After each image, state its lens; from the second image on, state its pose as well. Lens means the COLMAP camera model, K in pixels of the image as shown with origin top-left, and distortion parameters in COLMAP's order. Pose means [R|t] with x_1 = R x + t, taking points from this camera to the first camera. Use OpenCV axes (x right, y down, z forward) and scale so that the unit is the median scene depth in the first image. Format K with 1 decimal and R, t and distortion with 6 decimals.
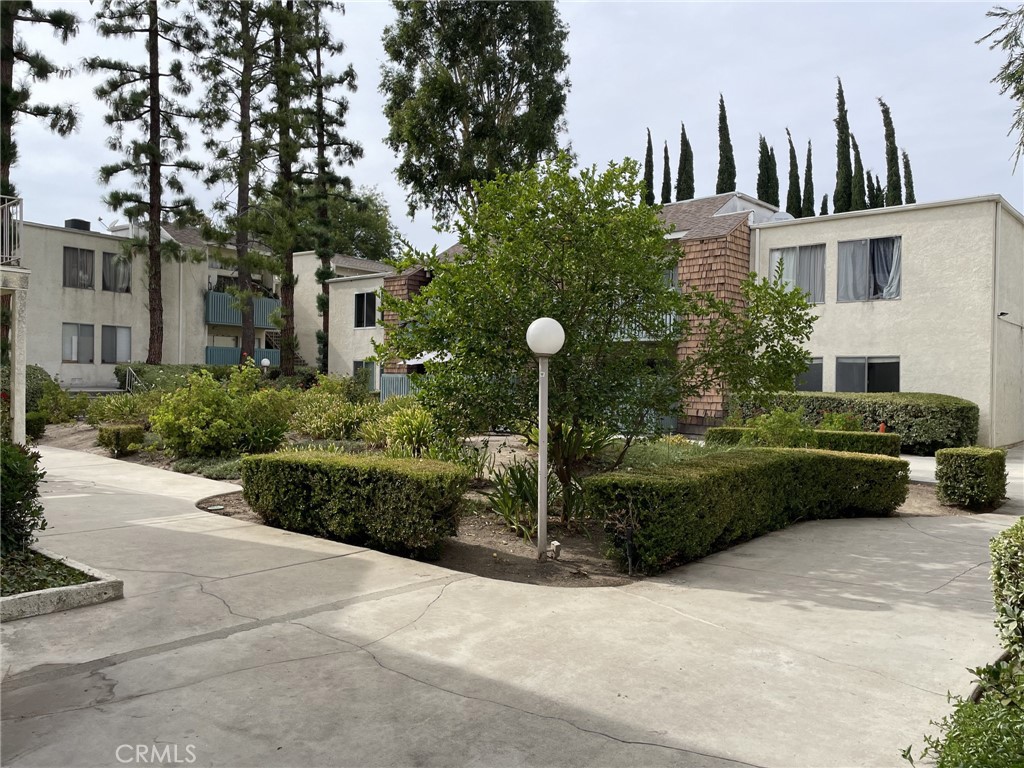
lens RADIAL K [[769.7, 0, 518.2], [0, 769.7, 377.9], [0, 0, 1]] dist [0.072178, -0.080831]
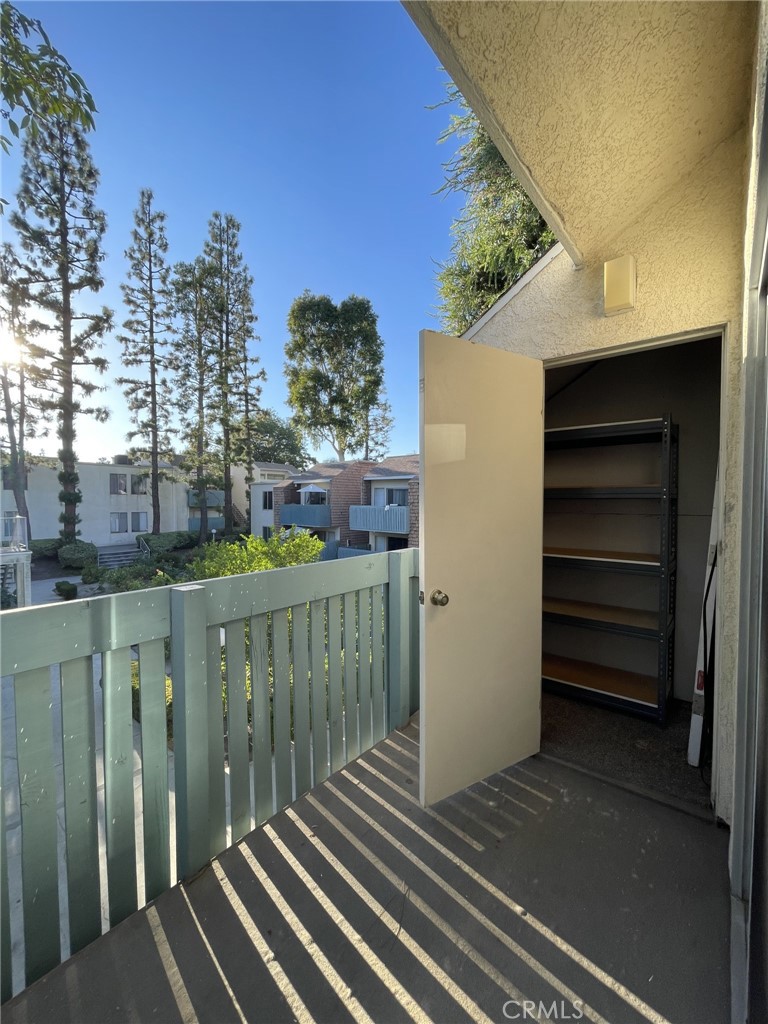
lens RADIAL K [[412.8, 0, 382.4], [0, 412.8, 514.1], [0, 0, 1]] dist [-0.003825, 0.003431]
pose [[0.999922, -0.010896, -0.006185, 0.102229], [0.011048, 0.999626, 0.025027, -0.085542], [0.005910, -0.025093, 0.999668, -0.023666]]
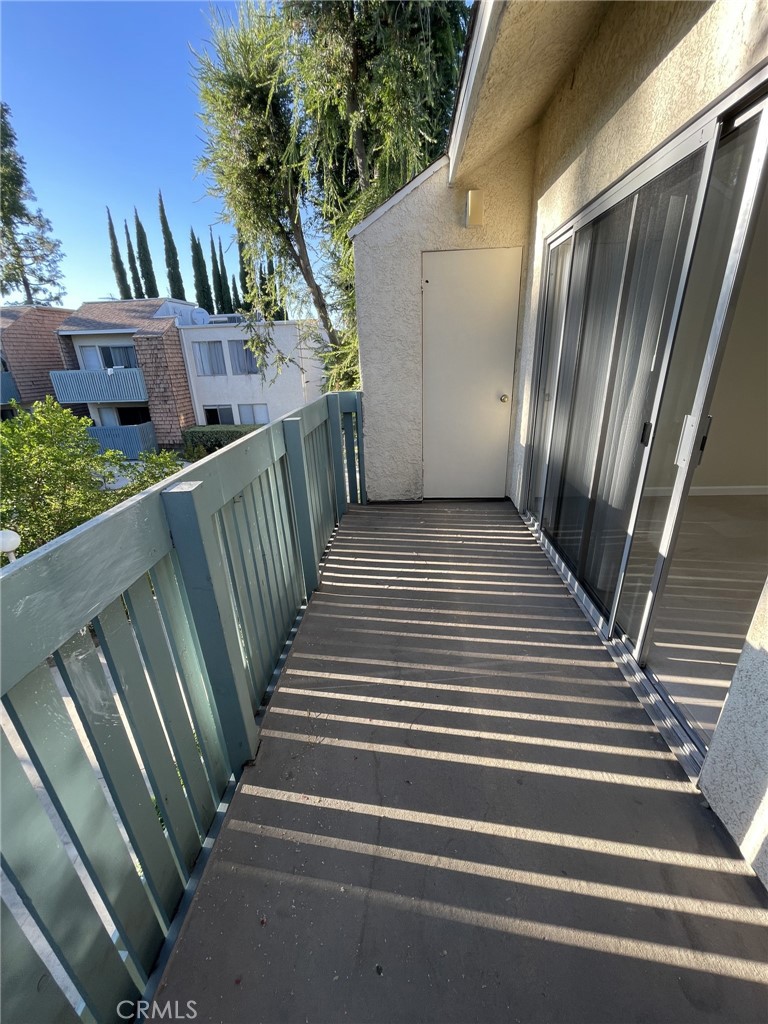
lens RADIAL K [[412.8, 0, 382.2], [0, 412.8, 510.7], [0, 0, 1]] dist [-0.003825, 0.003431]
pose [[0.803390, -0.253078, 0.538995, 0.048872], [0.050616, 0.930934, 0.361663, -0.086179], [-0.593298, -0.263274, 0.760713, -0.043447]]
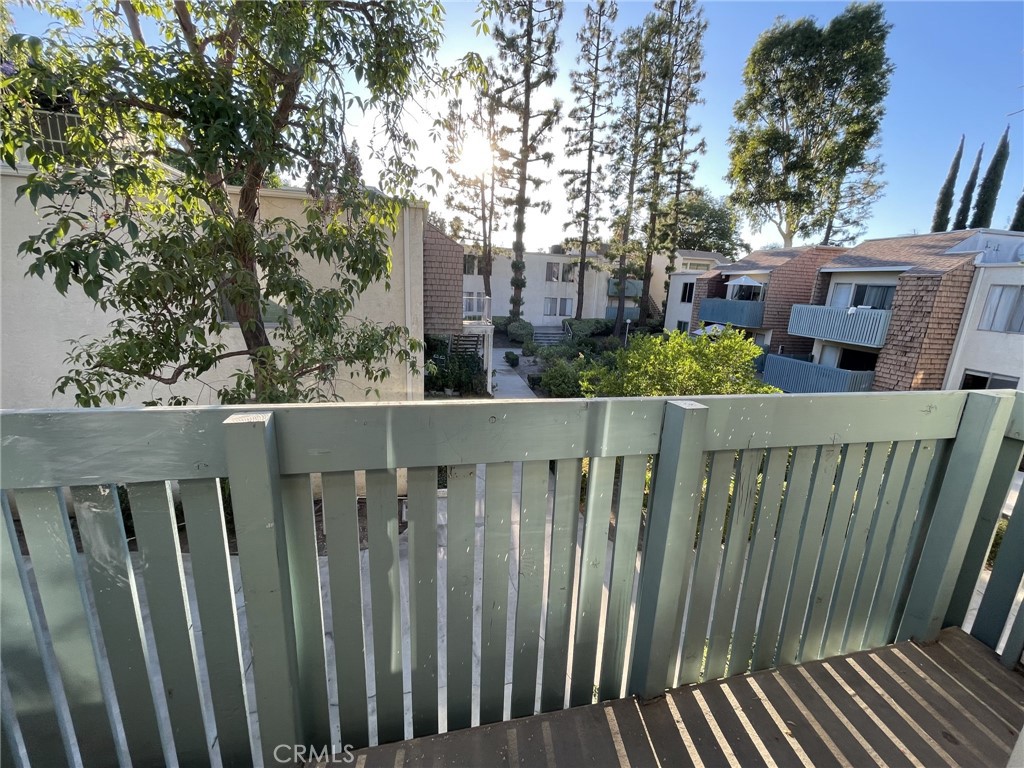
lens RADIAL K [[412.8, 0, 514.5], [0, 412.8, 382.1], [0, 0, 1]] dist [-0.003825, 0.003431]
pose [[0.791802, 0.162499, -0.588765, 0.088876], [-0.039415, 0.975544, 0.216243, -0.085860], [0.609505, -0.148015, 0.778842, -0.015969]]
